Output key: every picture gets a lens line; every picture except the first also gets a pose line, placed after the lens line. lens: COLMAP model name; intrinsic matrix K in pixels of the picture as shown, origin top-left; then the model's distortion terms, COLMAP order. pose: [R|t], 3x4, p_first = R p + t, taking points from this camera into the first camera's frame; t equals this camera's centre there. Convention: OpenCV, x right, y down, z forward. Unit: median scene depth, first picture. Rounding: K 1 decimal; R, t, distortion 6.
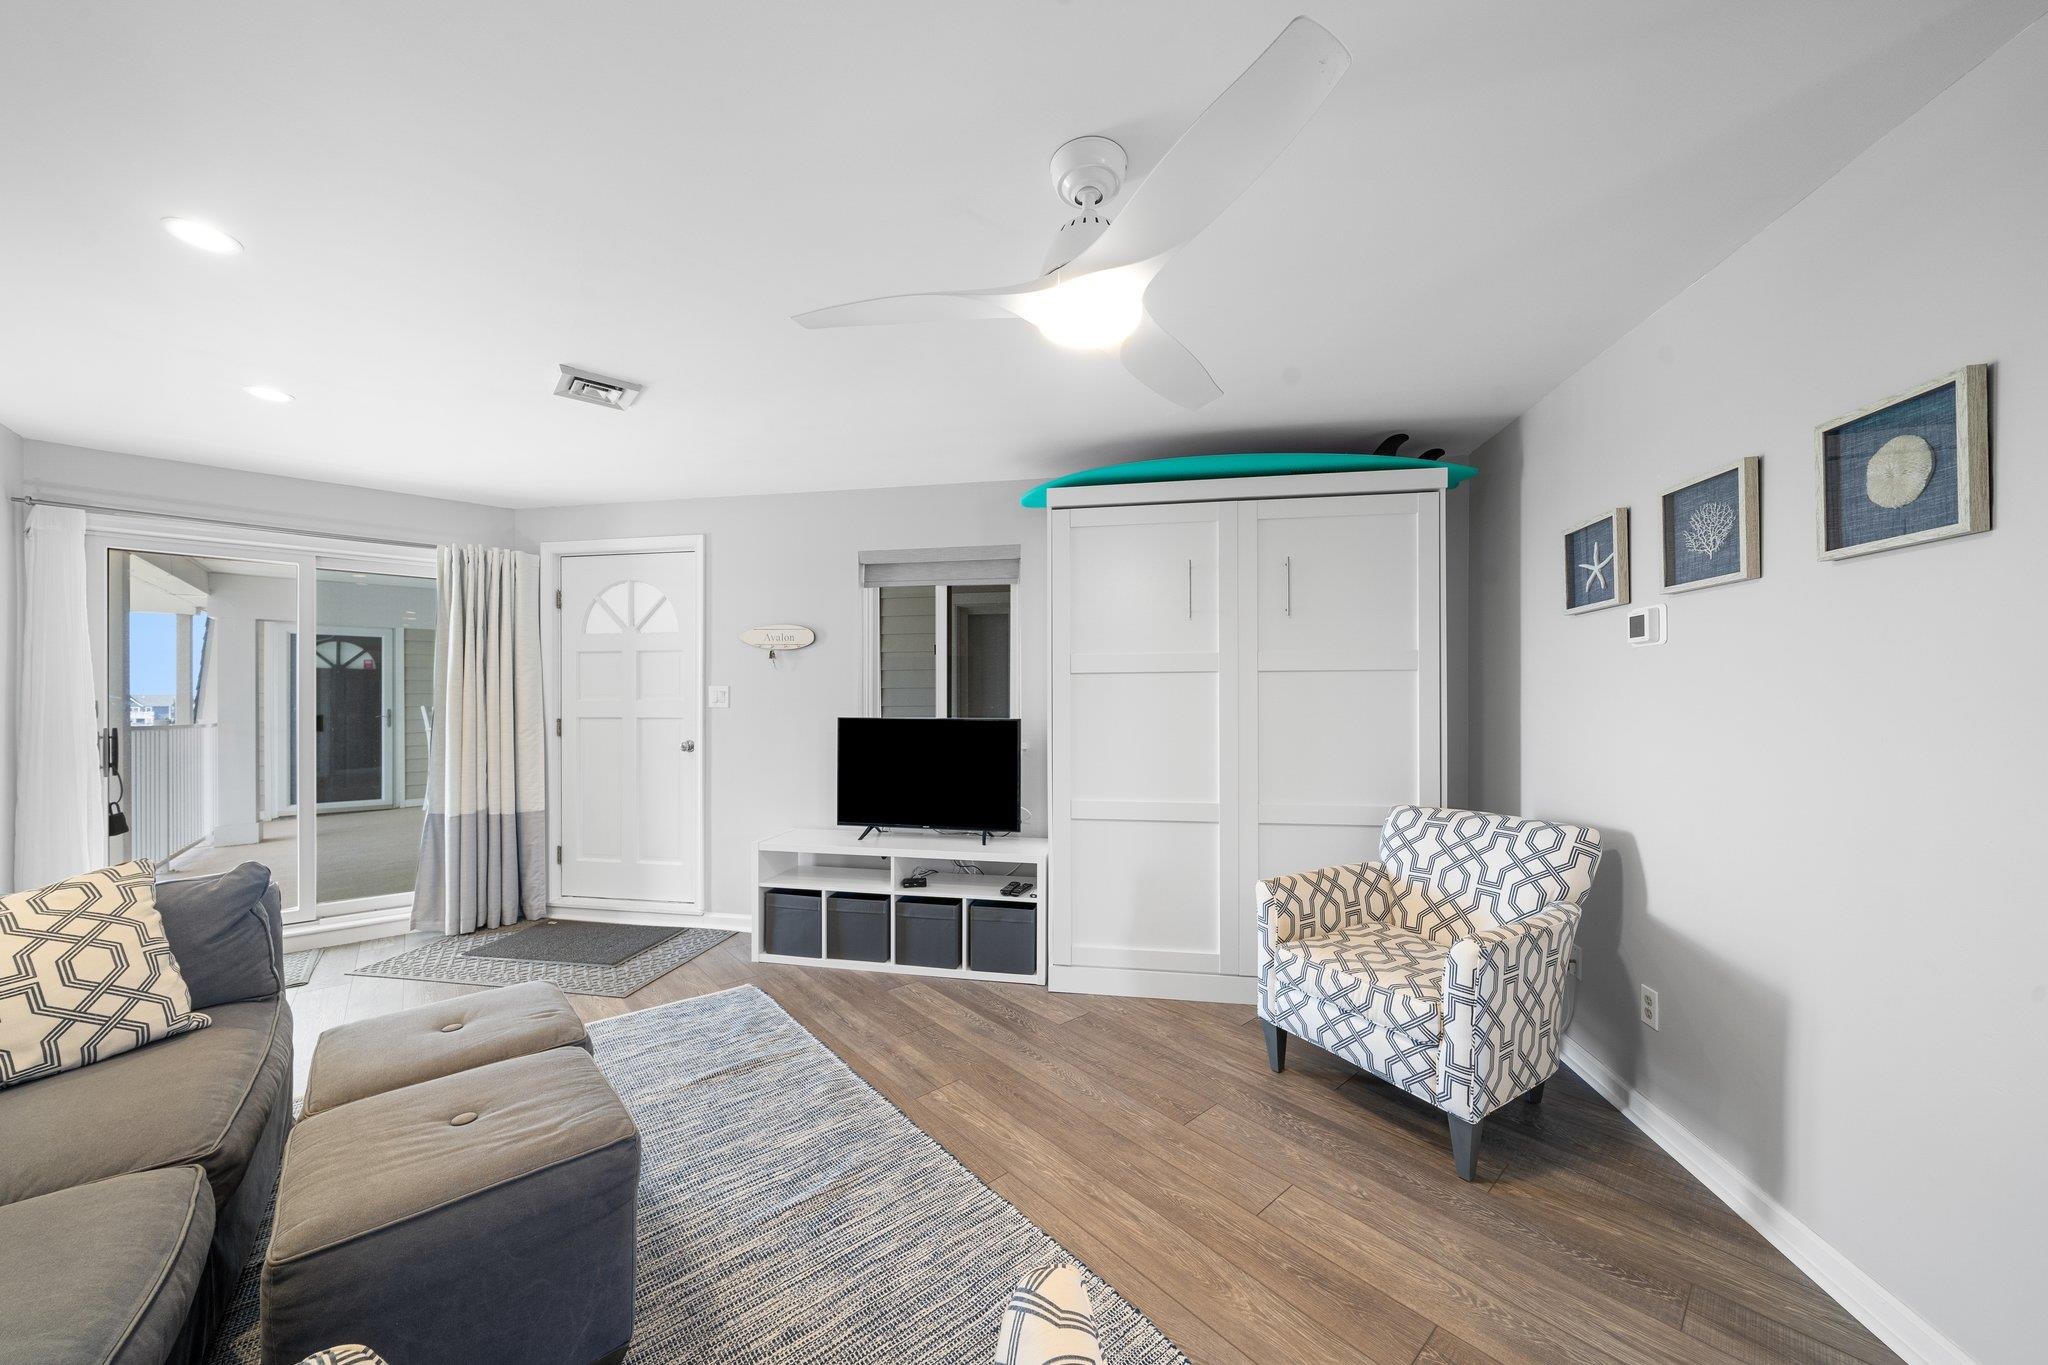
lens RADIAL K [[710.0, 0, 1021.0], [0, 710.0, 704.2], [0, 0, 1]] dist [-0.002535, -0.000251]
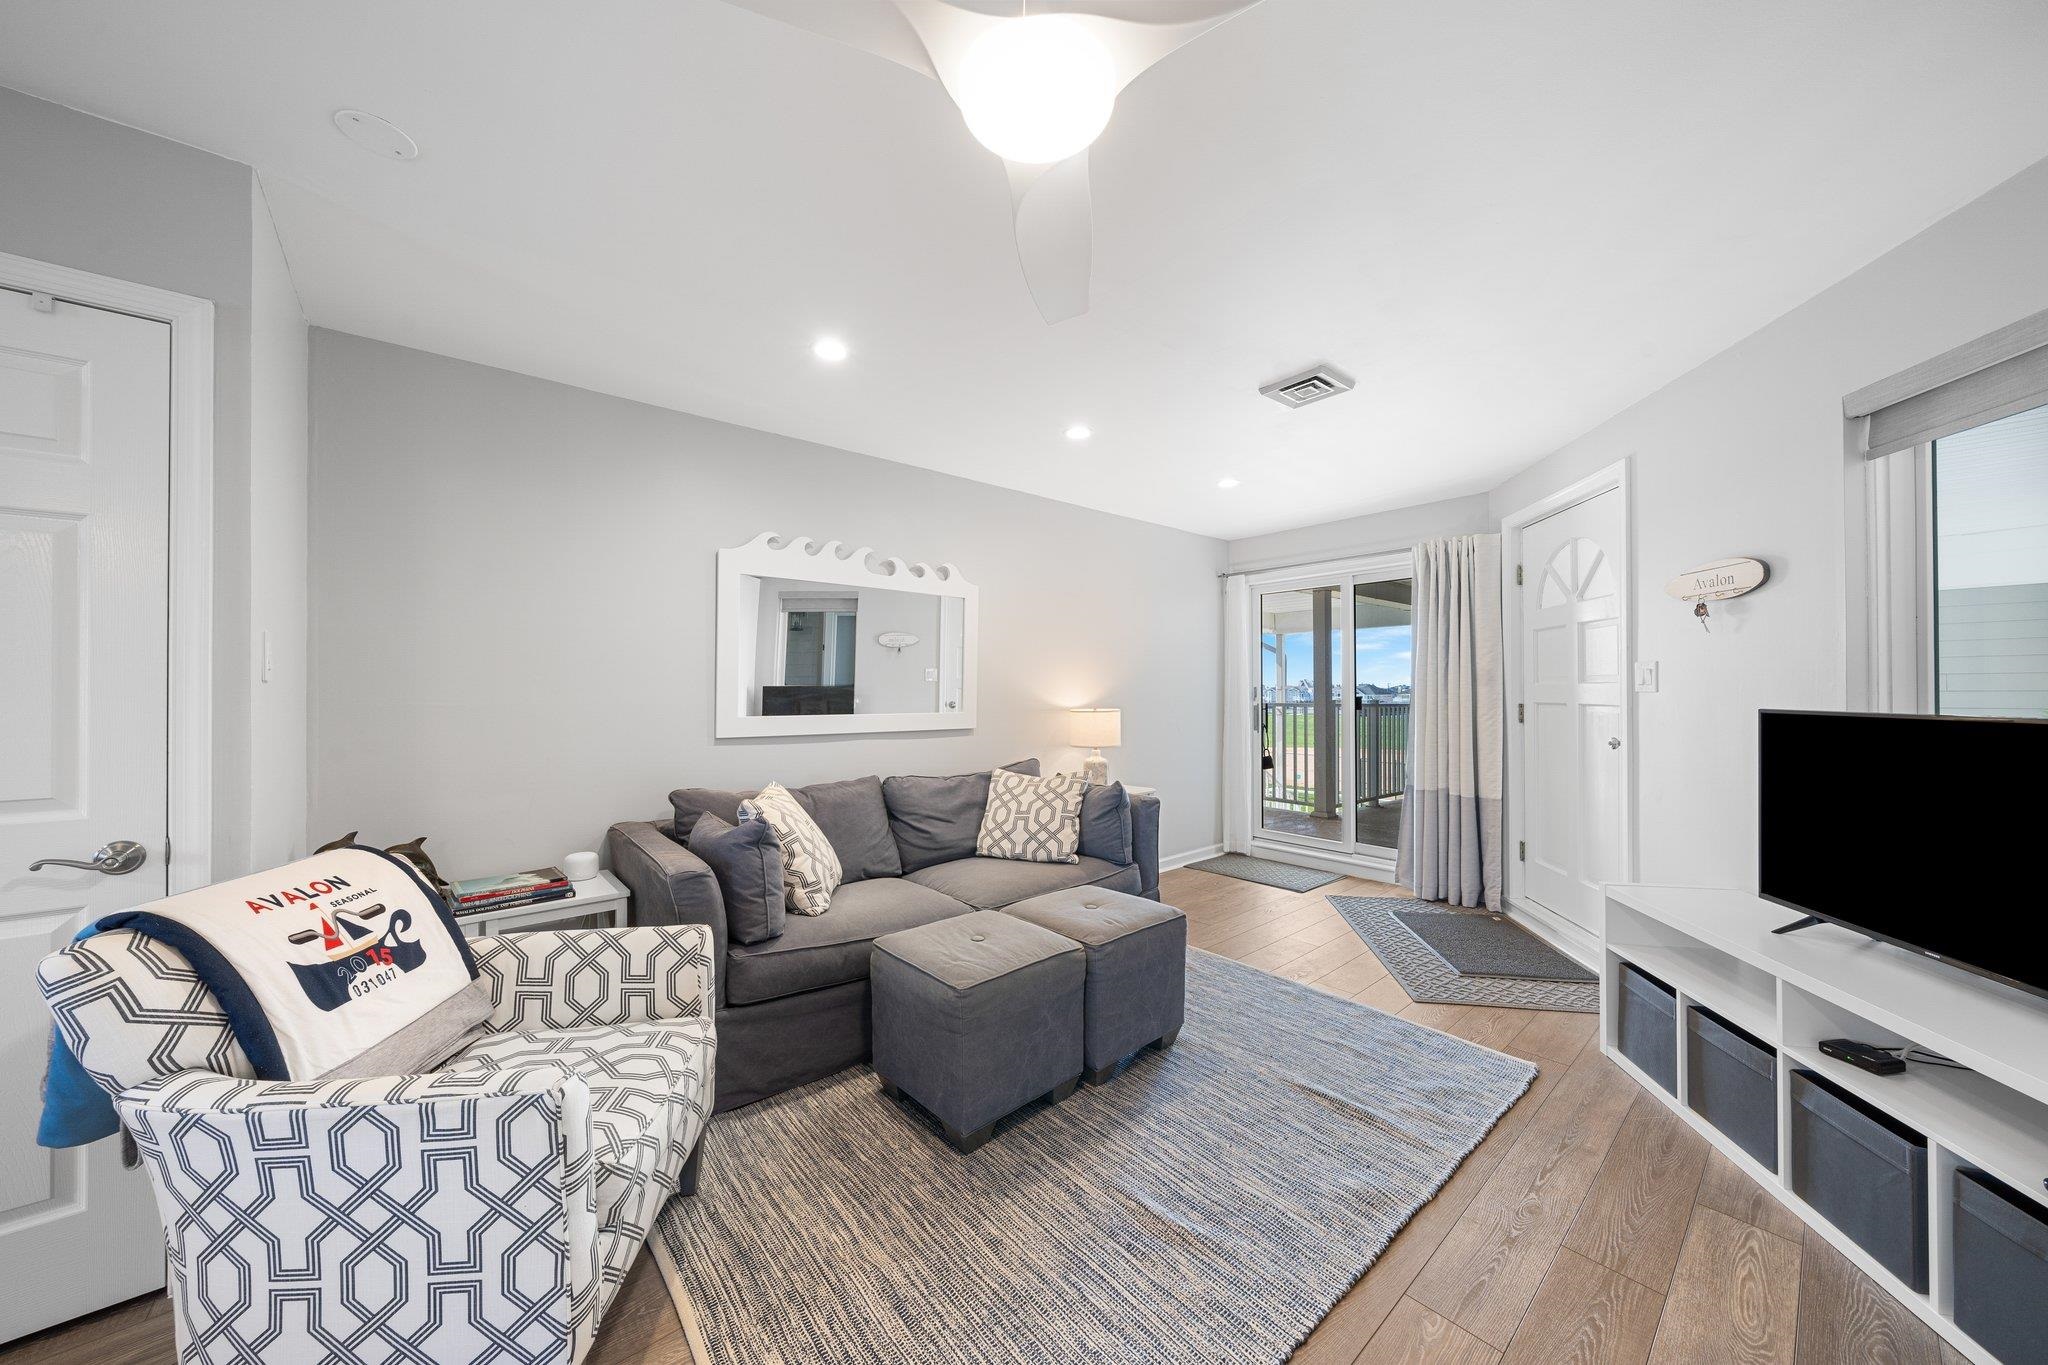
lens RADIAL K [[699.7, 0, 1019.3], [0, 699.7, 686.8], [0, 0, 1]] dist [-0.004573, -0.000248]
pose [[-0.012557, -0.005371, -0.999907, 0.337526], [0.001147, 0.999985, -0.005385, 0.003508], [0.999920, -0.001215, -0.012551, 0.449099]]
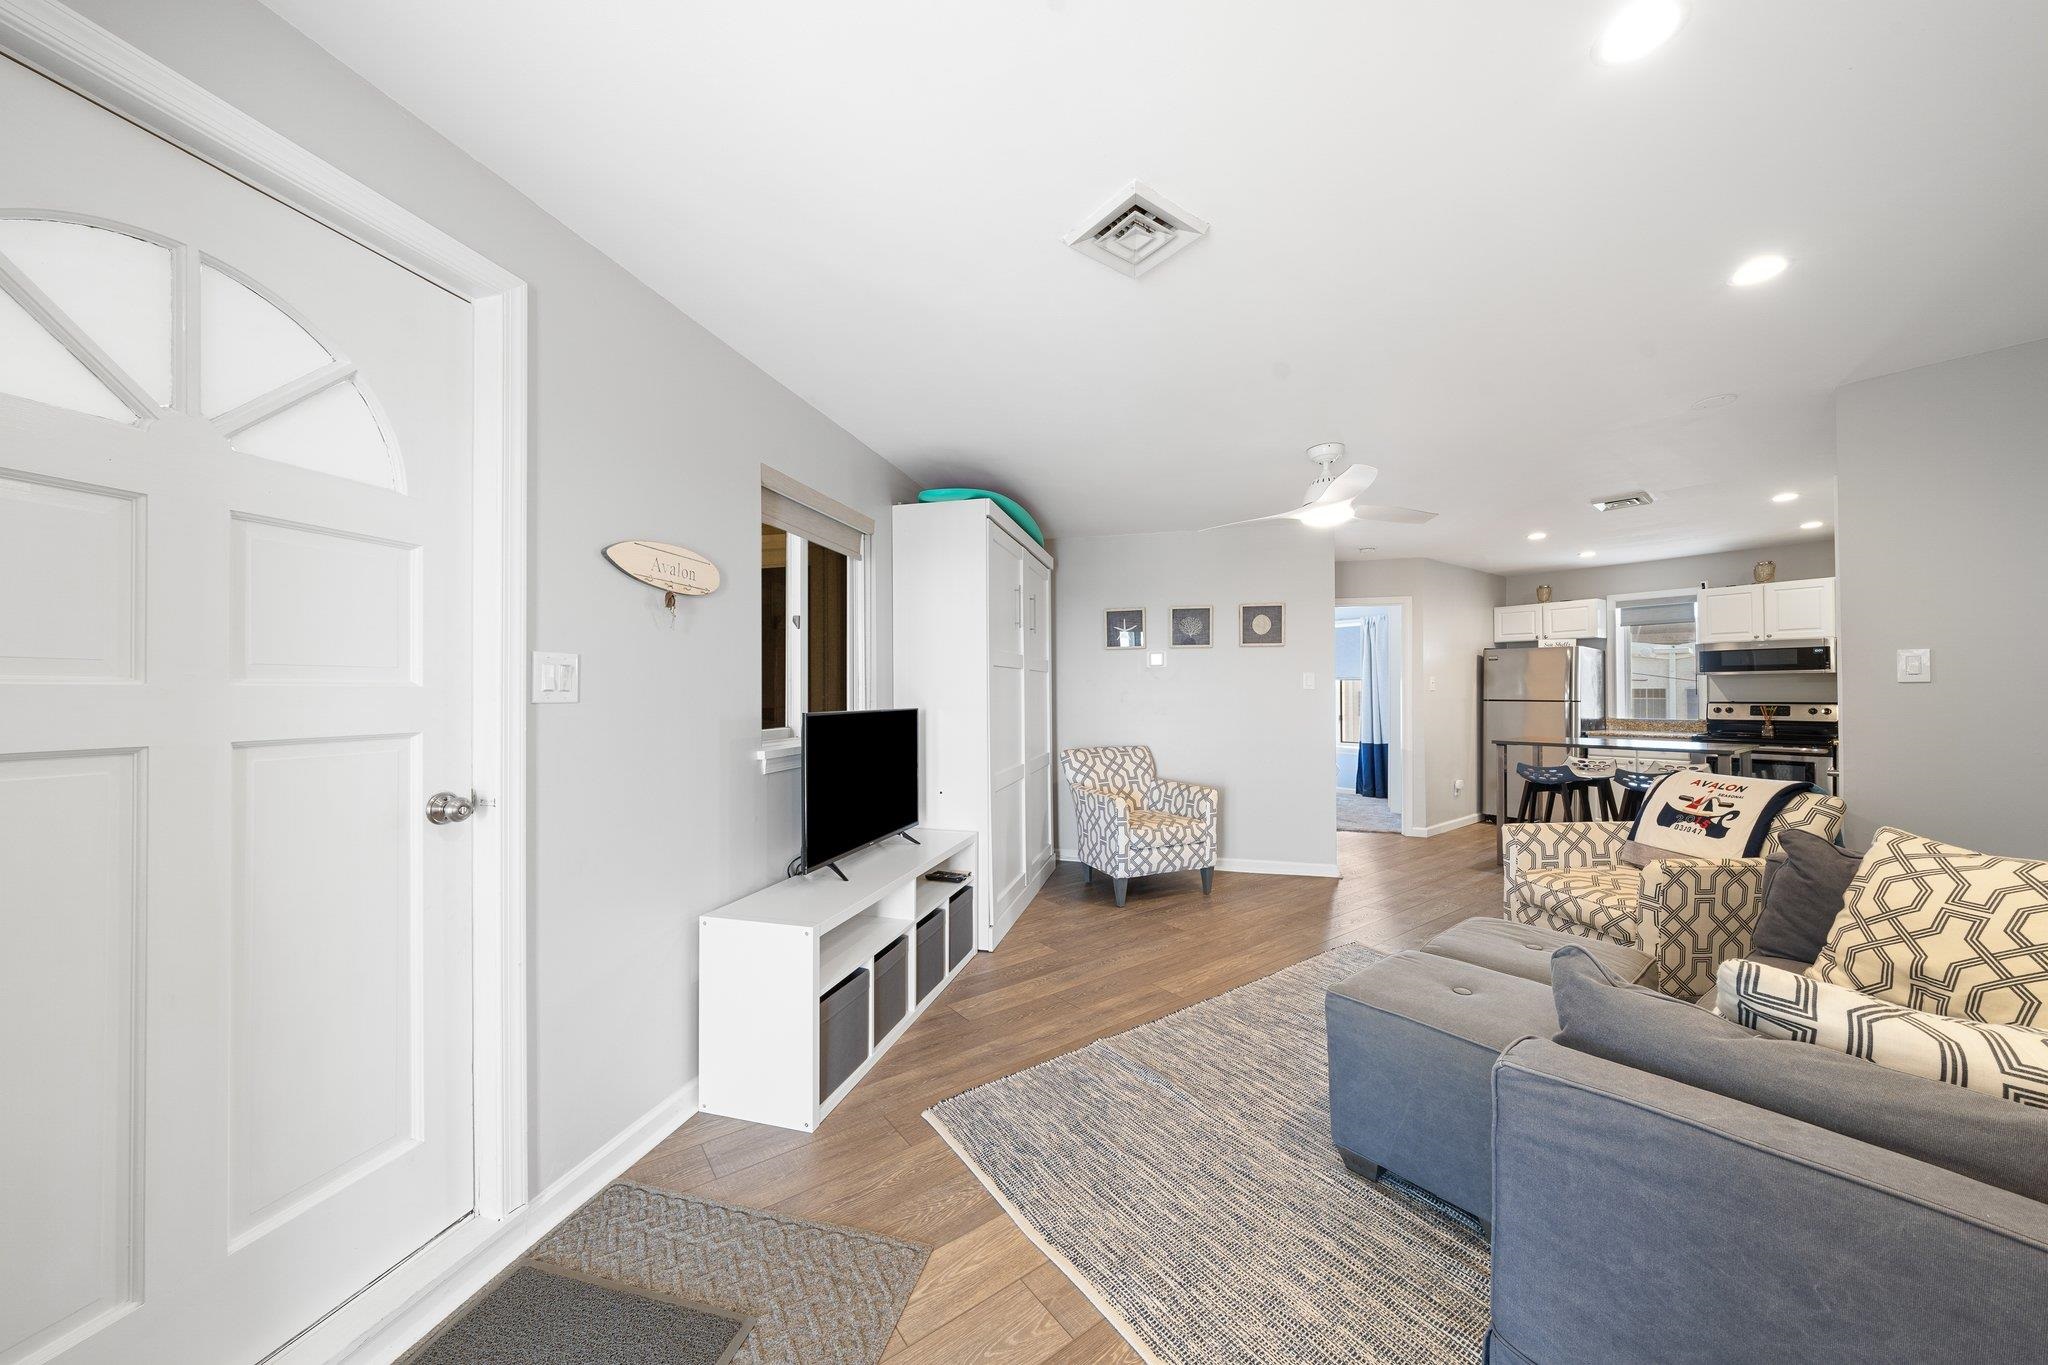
lens RADIAL K [[699.7, 0, 1019.3], [0, 699.7, 686.8], [0, 0, 1]] dist [-0.004573, -0.000248]
pose [[0.076545, 0.007153, 0.997040, -0.982505], [0.006911, 0.999946, -0.007704, 0.000747], [-0.997042, 0.007481, 0.076491, 0.817429]]
